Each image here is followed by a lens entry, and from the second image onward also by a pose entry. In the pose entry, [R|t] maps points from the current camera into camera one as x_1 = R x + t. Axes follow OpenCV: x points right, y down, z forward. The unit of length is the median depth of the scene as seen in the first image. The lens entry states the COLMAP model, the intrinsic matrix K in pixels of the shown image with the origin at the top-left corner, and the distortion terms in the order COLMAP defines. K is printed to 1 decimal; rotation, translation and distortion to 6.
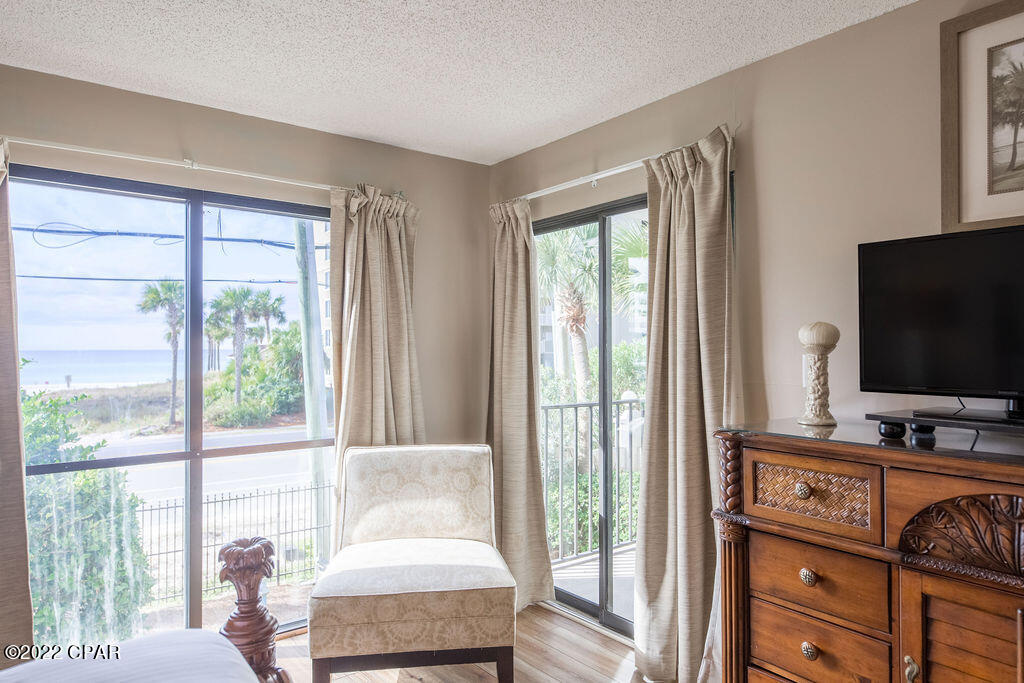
lens RADIAL K [[665.5, 0, 511.4], [0, 665.5, 343.7], [0, 0, 1]] dist [0.011981, 0.001455]
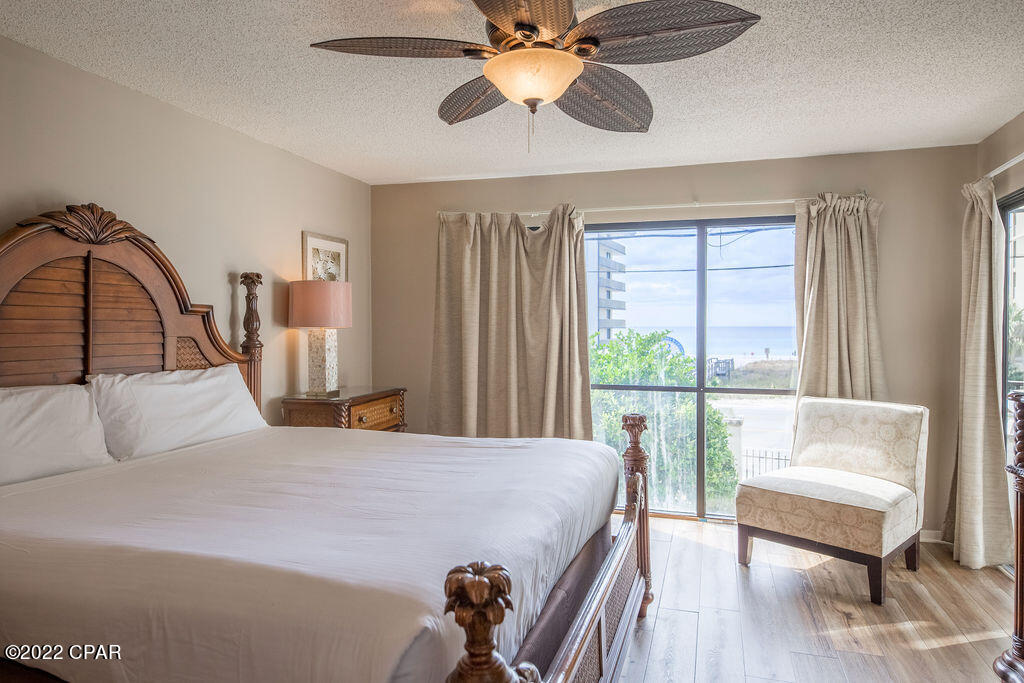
lens RADIAL K [[653.4, 0, 514.2], [0, 653.4, 352.0], [0, 0, 1]] dist [0.012375, 0.002483]
pose [[0.571213, 0.038076, -0.819918, 0.501538], [0.001083, 0.998888, 0.047141, 0.005461], [0.820801, -0.027816, 0.570537, -0.217603]]
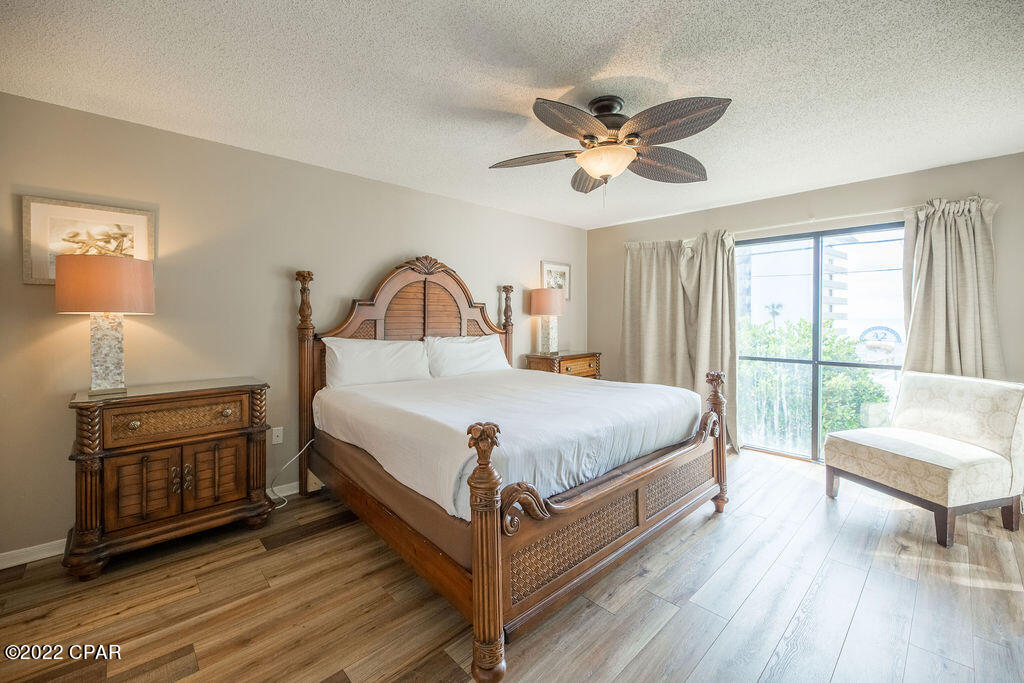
lens RADIAL K [[424.6, 0, 512.0], [0, 424.6, 338.4], [0, 0, 1]] dist [-0.004267, -0.000380]
pose [[0.089579, 0.052452, -0.994598, 0.686947], [0.004307, 0.998583, 0.053051, 0.020041], [0.995970, -0.009036, 0.089226, -0.034115]]
